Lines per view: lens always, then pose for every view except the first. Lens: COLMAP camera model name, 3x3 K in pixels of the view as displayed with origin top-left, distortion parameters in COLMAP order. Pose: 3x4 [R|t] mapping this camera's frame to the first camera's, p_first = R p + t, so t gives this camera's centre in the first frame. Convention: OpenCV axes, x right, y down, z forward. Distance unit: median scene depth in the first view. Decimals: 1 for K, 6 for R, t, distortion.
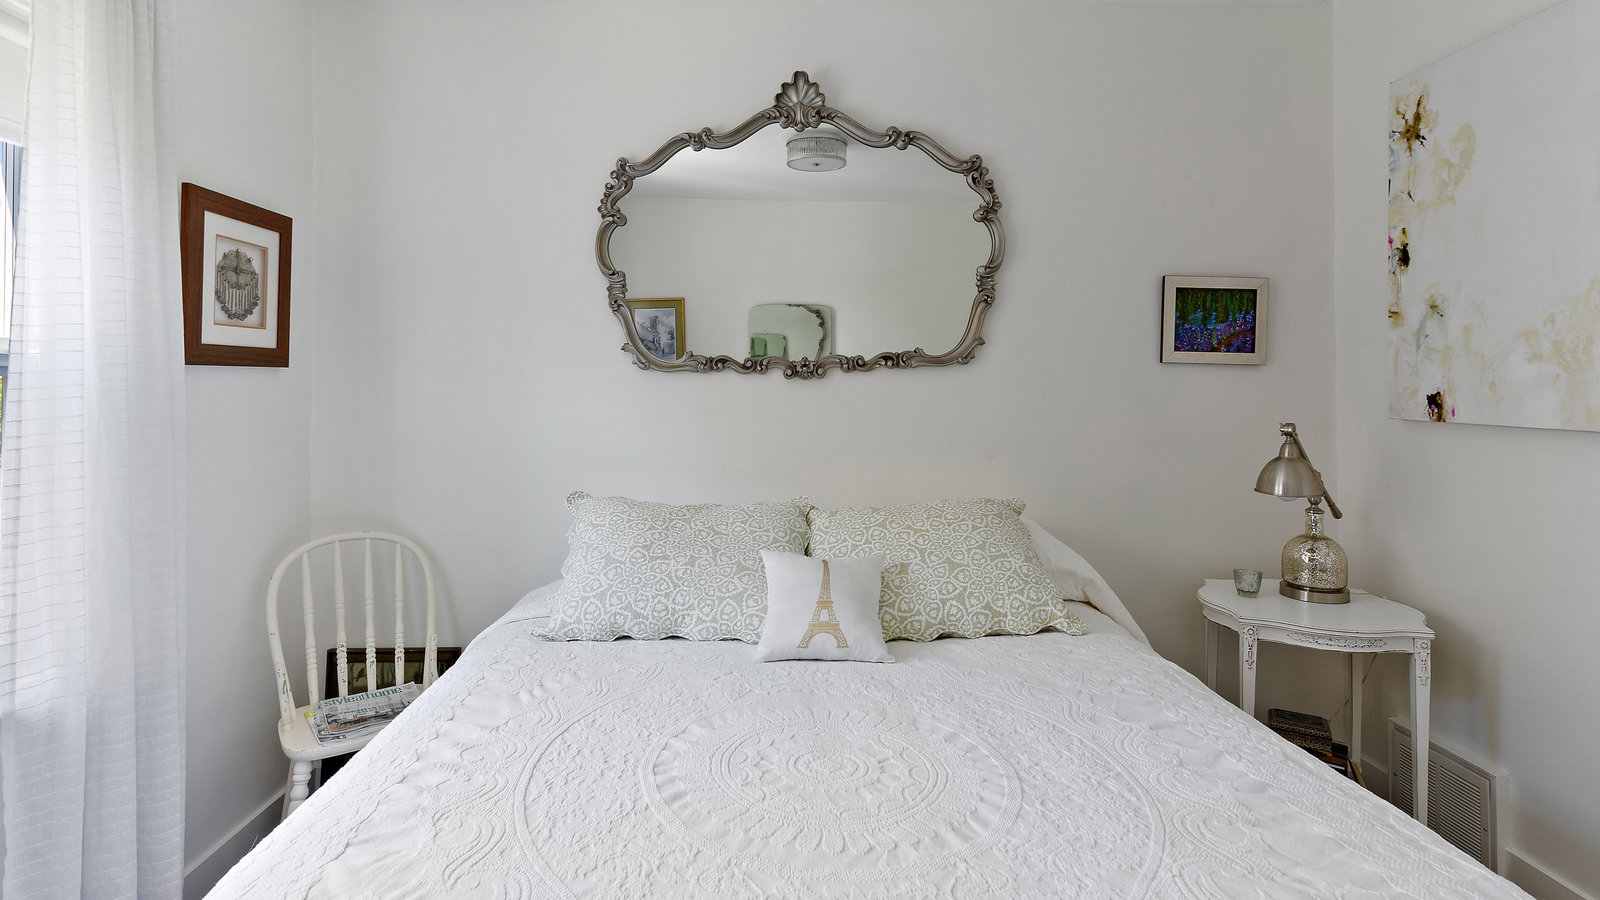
lens RADIAL K [[791.3, 0, 801.5], [0, 791.3, 381.3], [0, 0, 1]] dist [0.002126, 0.000541]
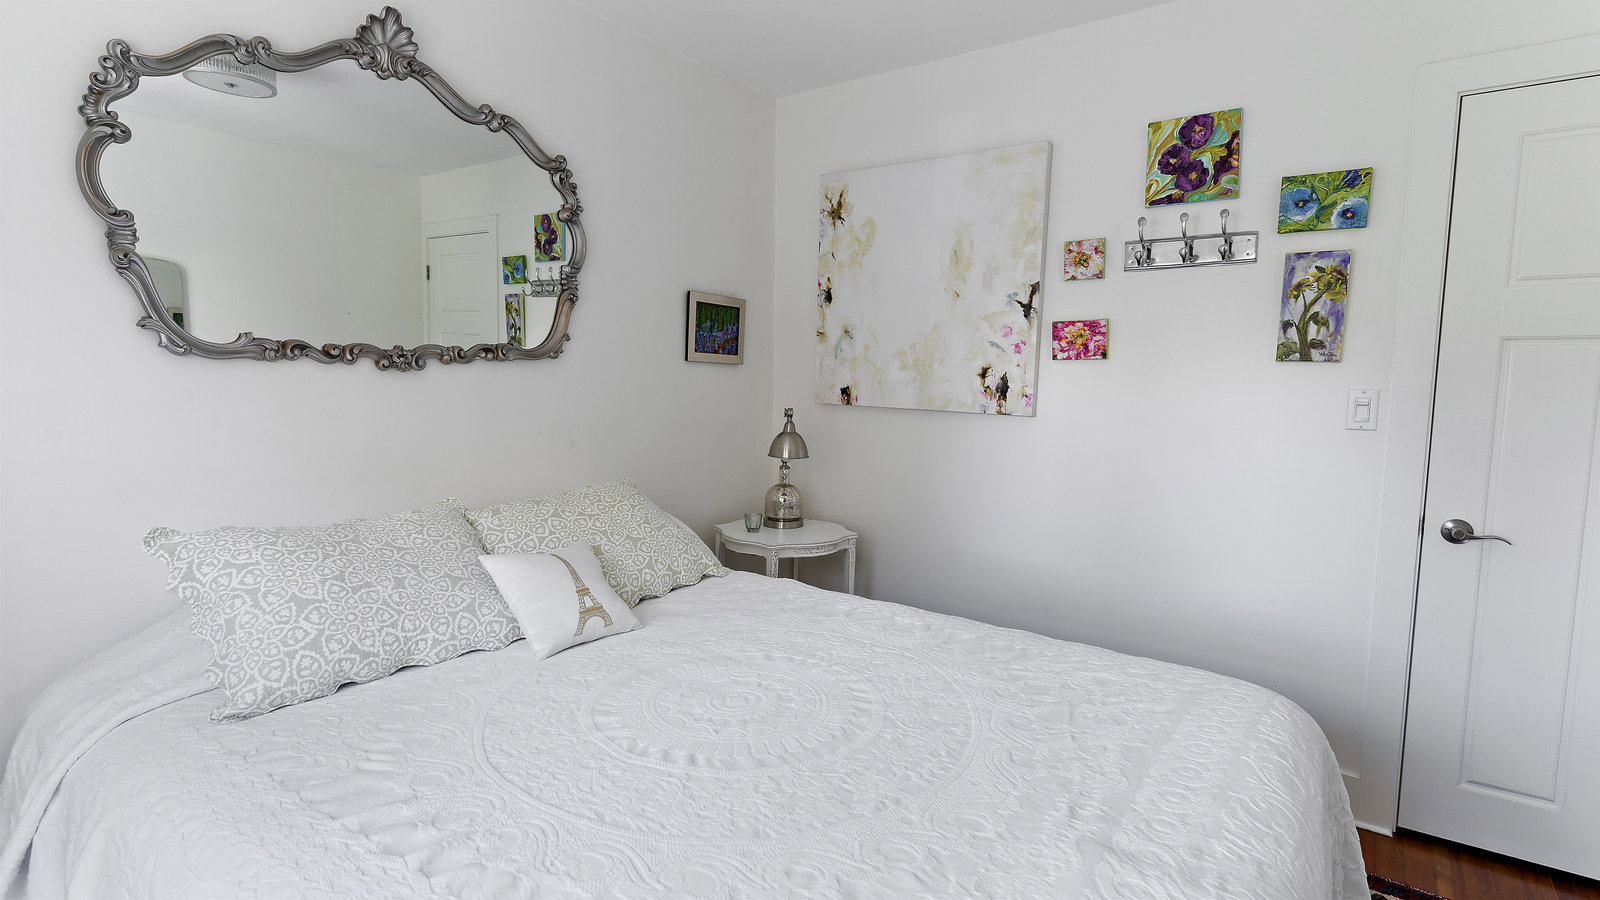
lens RADIAL K [[760.8, 0, 800.0], [0, 760.8, 450.0], [0, 0, 1]] dist [0.001491, 0.000085]
pose [[0.621962, -0.067669, 0.780118, -0.429755], [-0.025557, 0.993974, 0.106595, -0.018502], [-0.782630, -0.086235, 0.616485, 0.117387]]
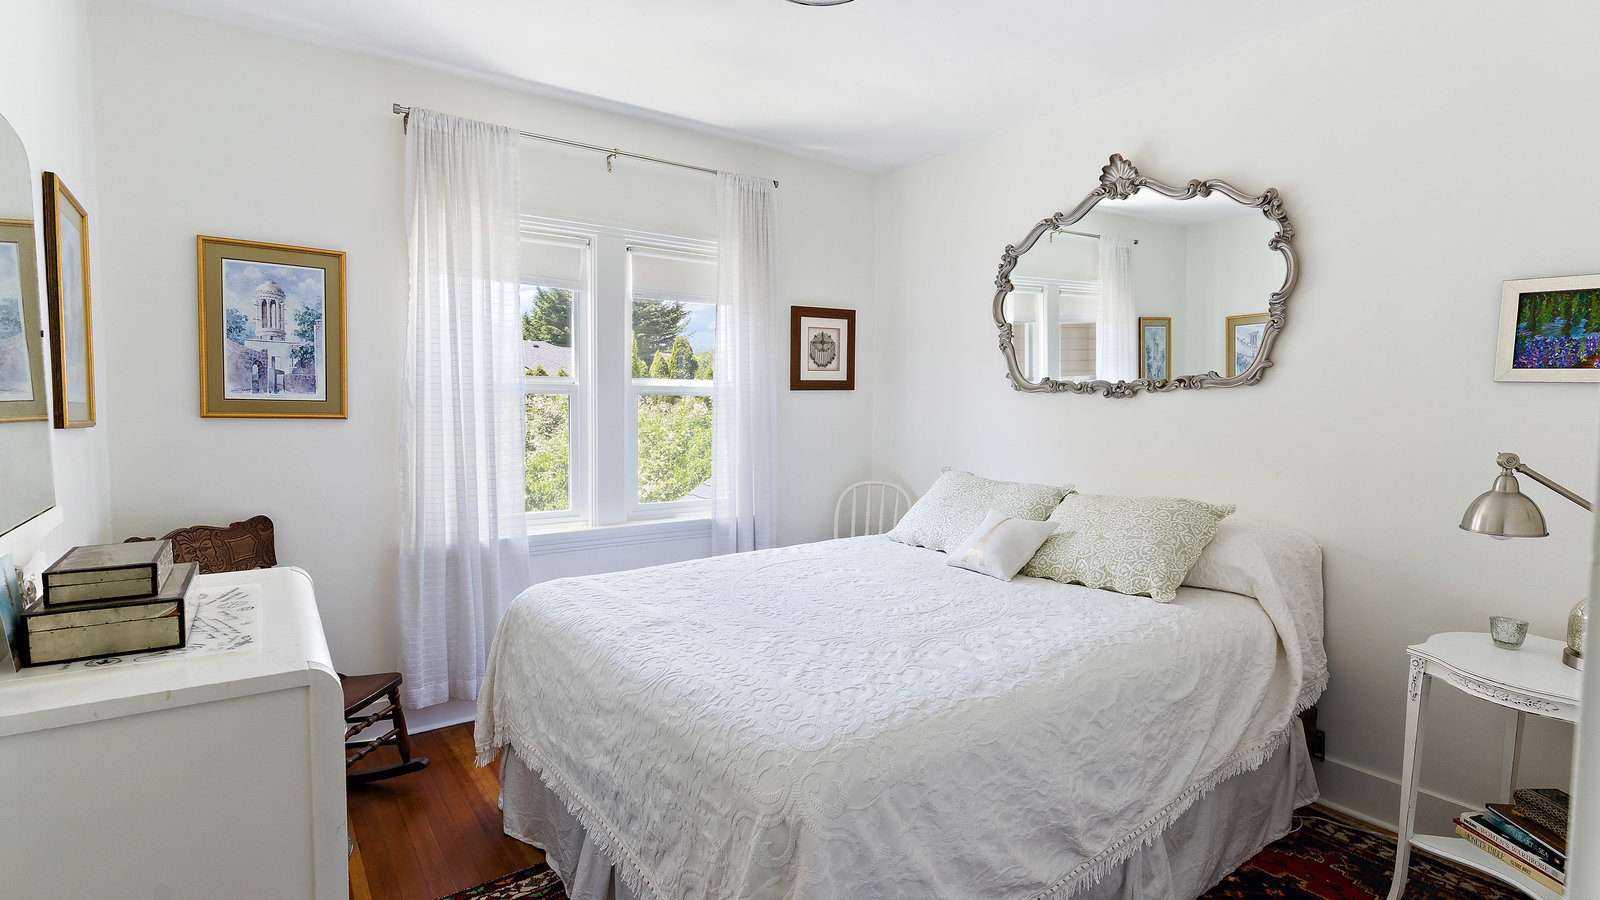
lens RADIAL K [[794.0, 0, 795.0], [0, 794.0, 444.1], [0, 0, 1]] dist [0.000803, 0.000215]
pose [[0.539027, 0.055640, -0.840448, 0.873491], [-0.001049, 0.997859, 0.065388, -0.012945], [0.842288, -0.034364, 0.537932, -0.138472]]
